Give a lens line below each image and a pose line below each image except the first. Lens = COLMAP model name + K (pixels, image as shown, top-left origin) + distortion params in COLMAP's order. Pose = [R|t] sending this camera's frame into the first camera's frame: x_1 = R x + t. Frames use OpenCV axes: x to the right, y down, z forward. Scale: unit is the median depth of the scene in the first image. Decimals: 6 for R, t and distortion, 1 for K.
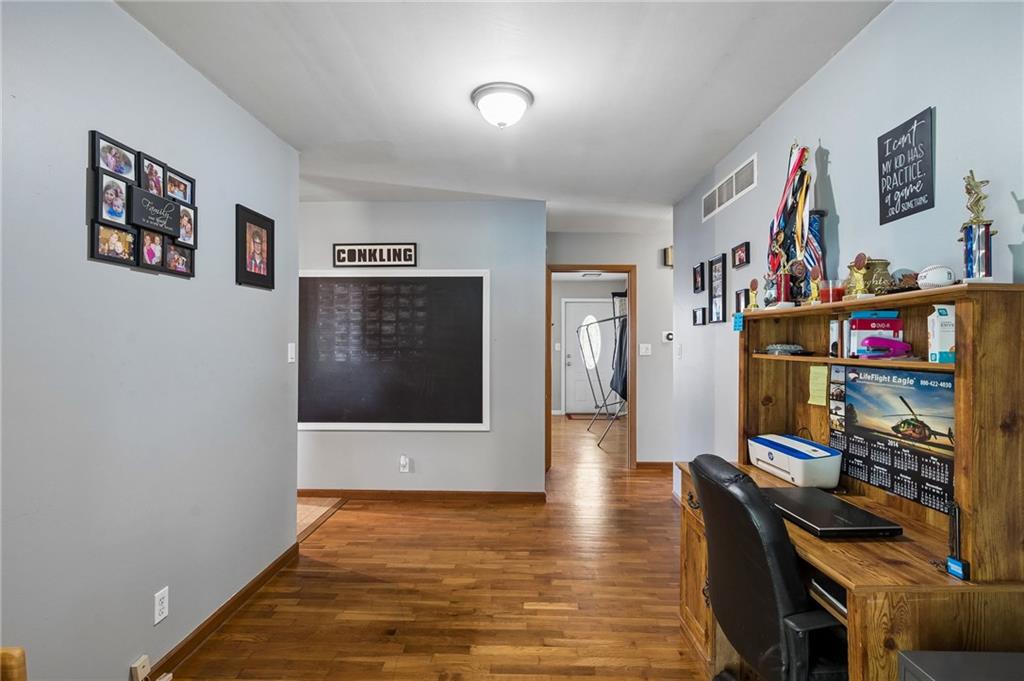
lens RADIAL K [[500.4, 0, 512.7], [0, 500.4, 340.7], [0, 0, 1]] dist [-0.000269, 0.000005]
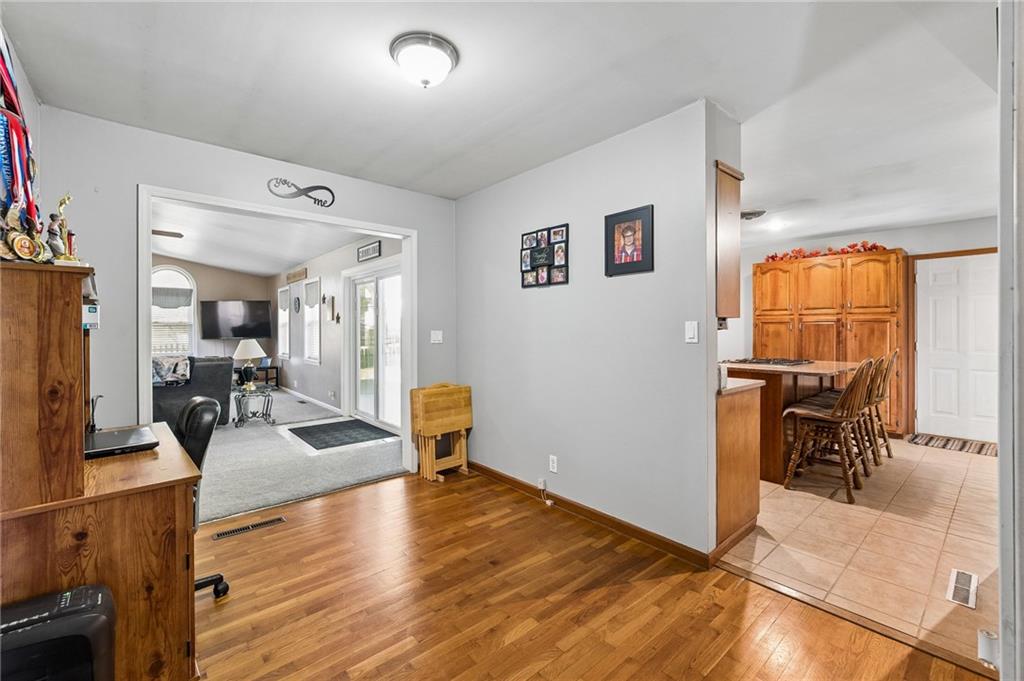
lens RADIAL K [[433.5, 0, 516.1], [0, 433.5, 332.5], [0, 0, 1]] dist [0.002207, 0.000020]
pose [[-0.739642, -0.001810, -0.672998, 0.389816], [-0.004326, 0.999989, 0.002064, 0.030286], [0.672987, 0.004438, -0.739641, 1.690429]]
